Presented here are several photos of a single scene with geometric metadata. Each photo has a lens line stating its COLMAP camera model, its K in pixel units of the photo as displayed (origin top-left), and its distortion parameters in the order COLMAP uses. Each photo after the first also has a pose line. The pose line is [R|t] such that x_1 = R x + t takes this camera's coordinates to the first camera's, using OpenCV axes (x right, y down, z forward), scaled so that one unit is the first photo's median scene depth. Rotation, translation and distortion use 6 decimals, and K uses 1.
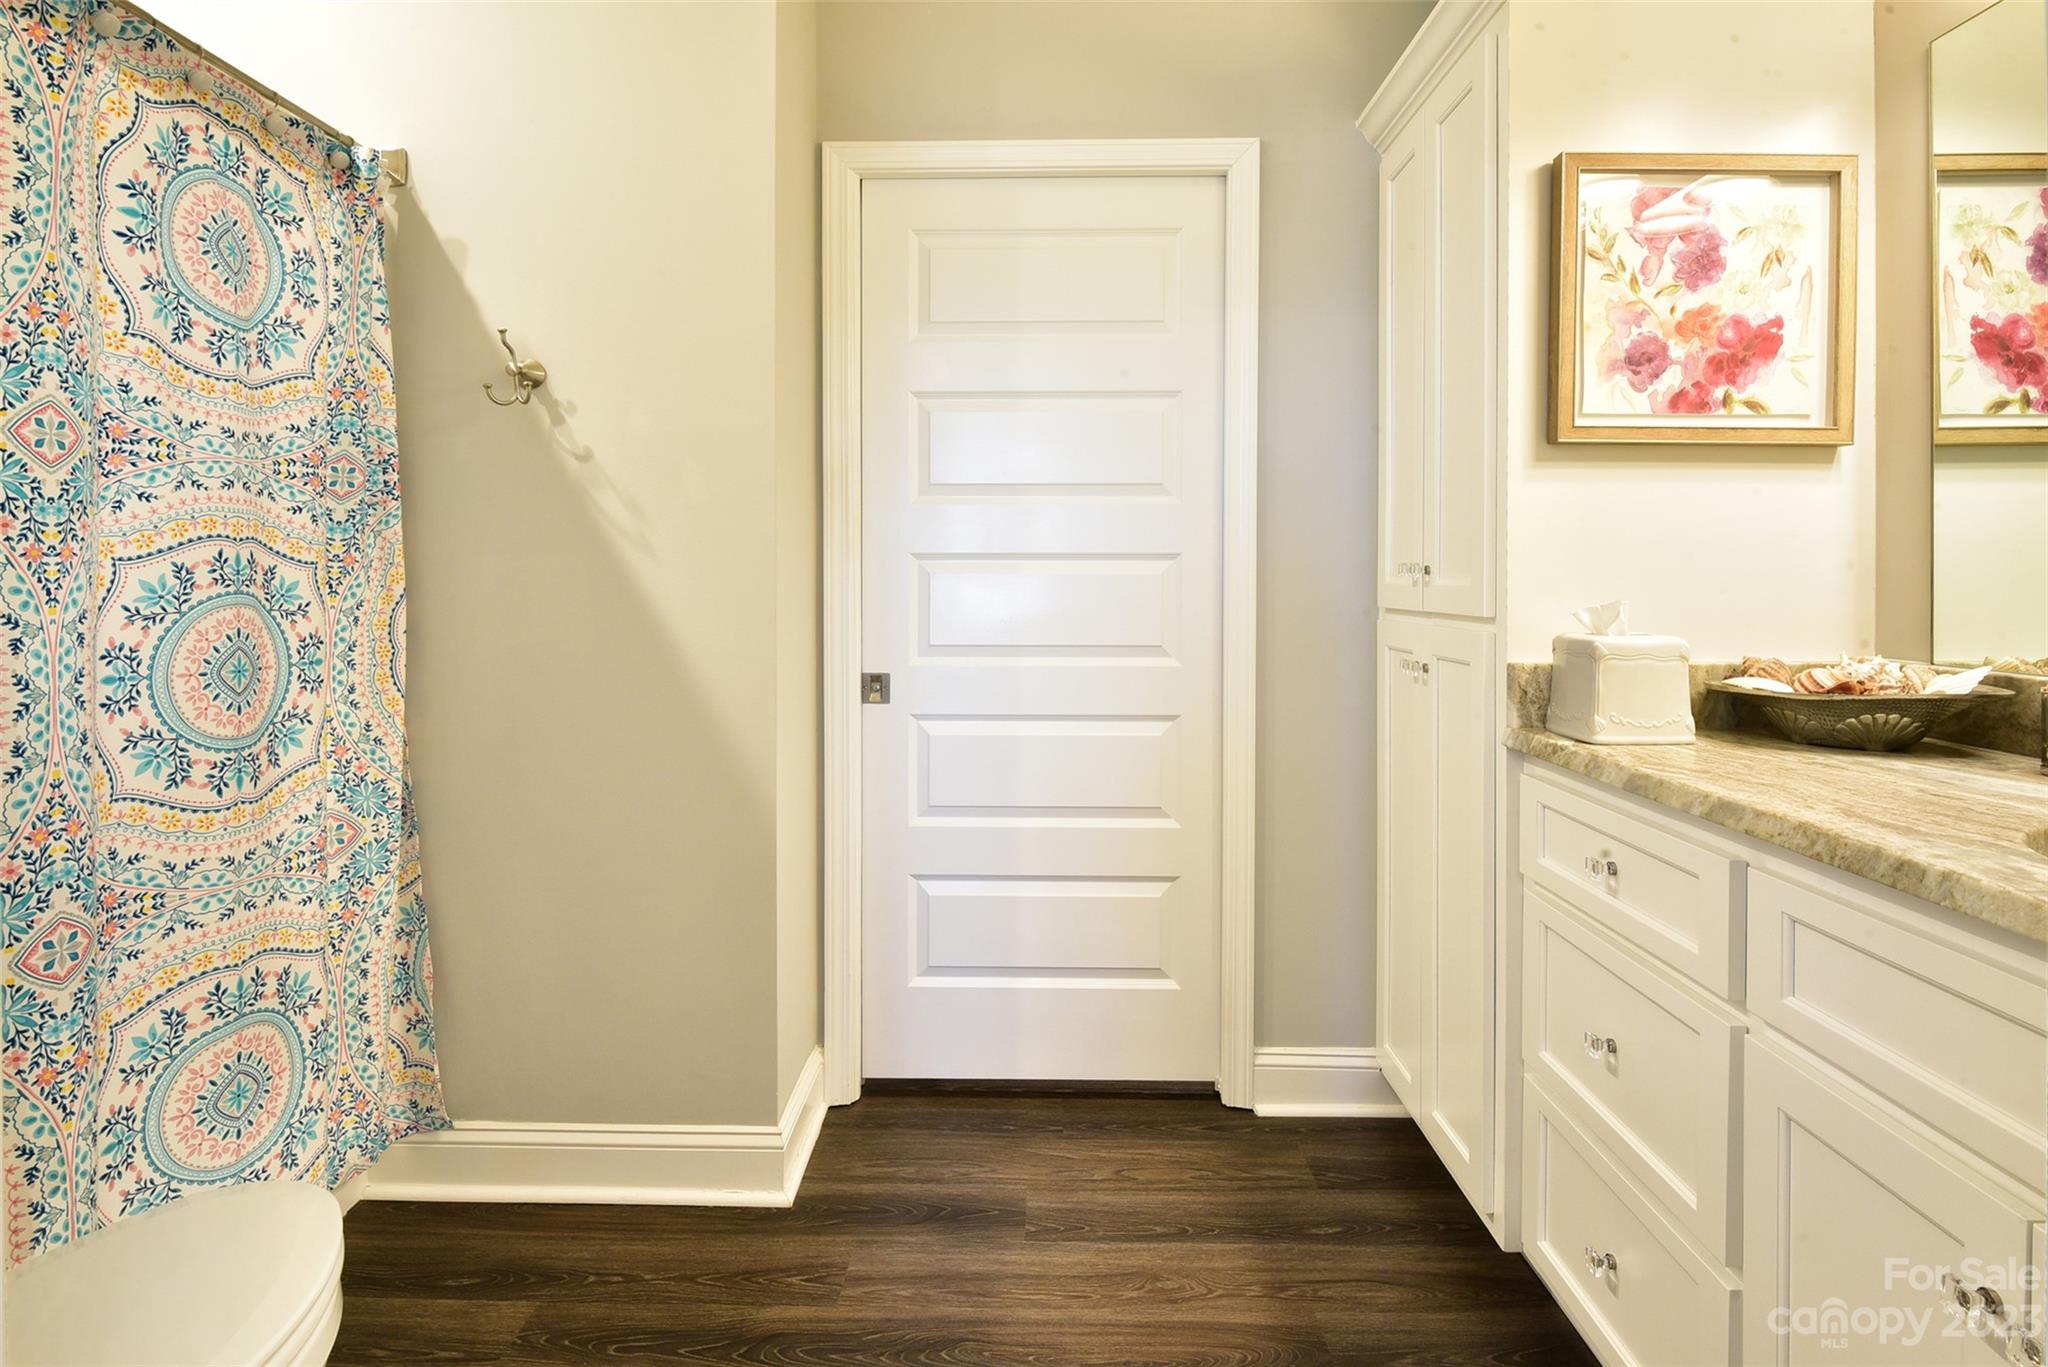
lens RADIAL K [[1046.6, 0, 1022.6], [0, 1046.6, 584.6], [0, 0, 1]] dist [-0.002307, -0.007678]
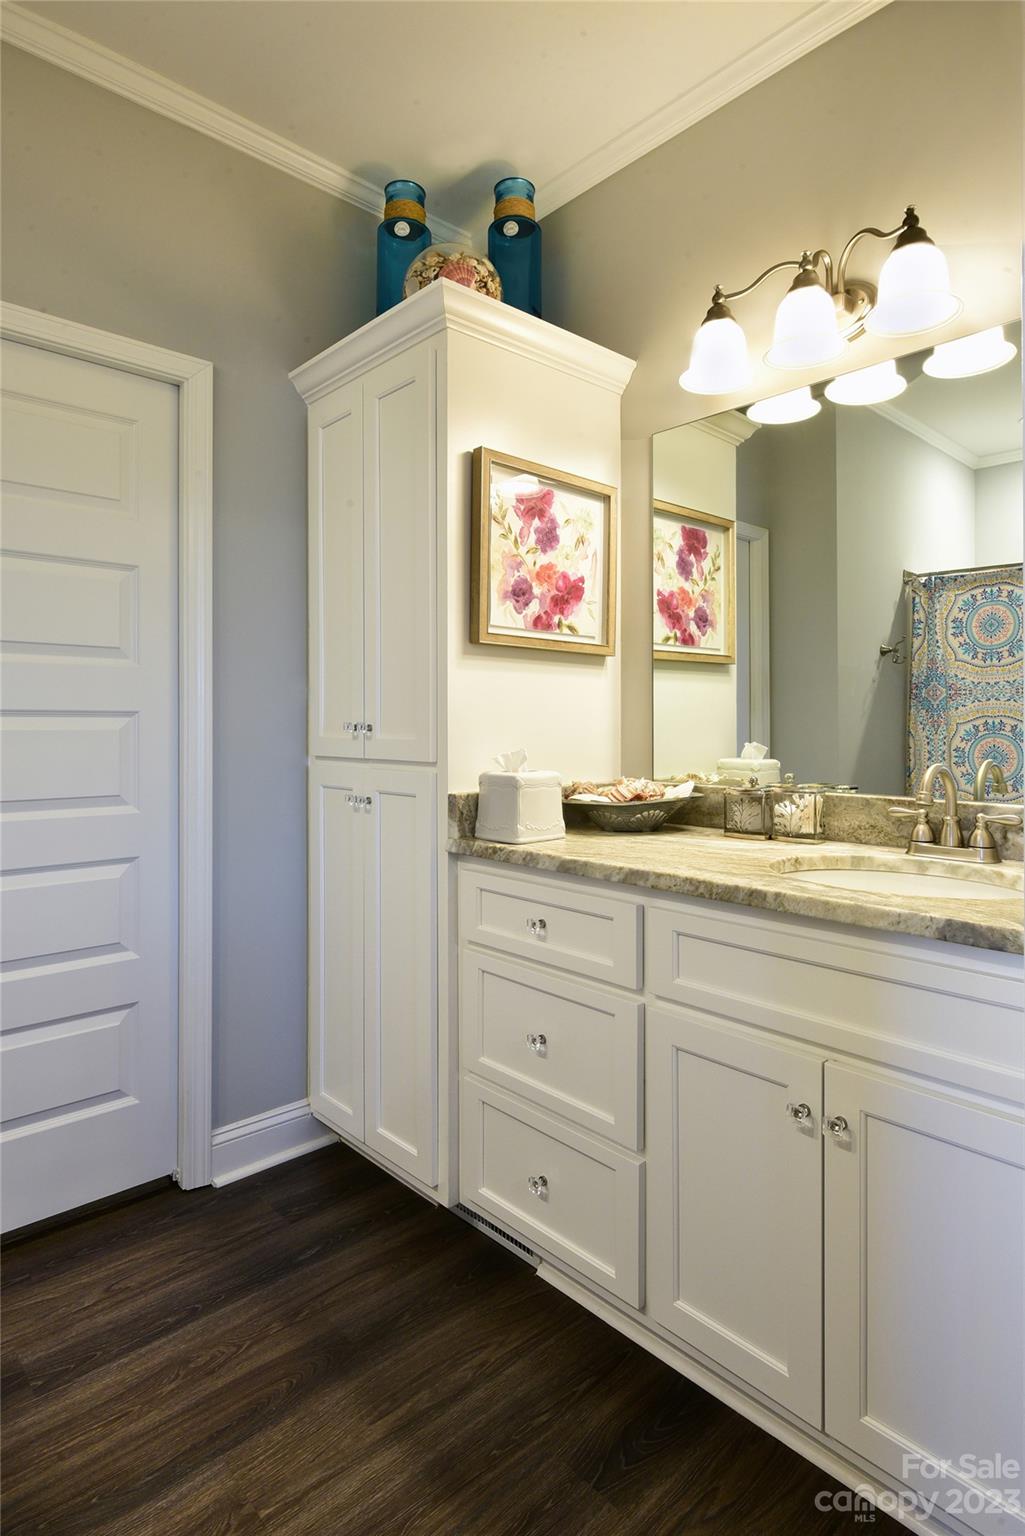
lens RADIAL K [[829.5, 0, 513.6], [0, 829.5, 726.3], [0, 0, 1]] dist [0.006426, -0.003972]
pose [[0.716360, -0.002340, 0.697727, -0.273653], [0.005556, 0.999982, -0.002351, -0.014795], [-0.697708, 0.005561, 0.716360, 0.127126]]
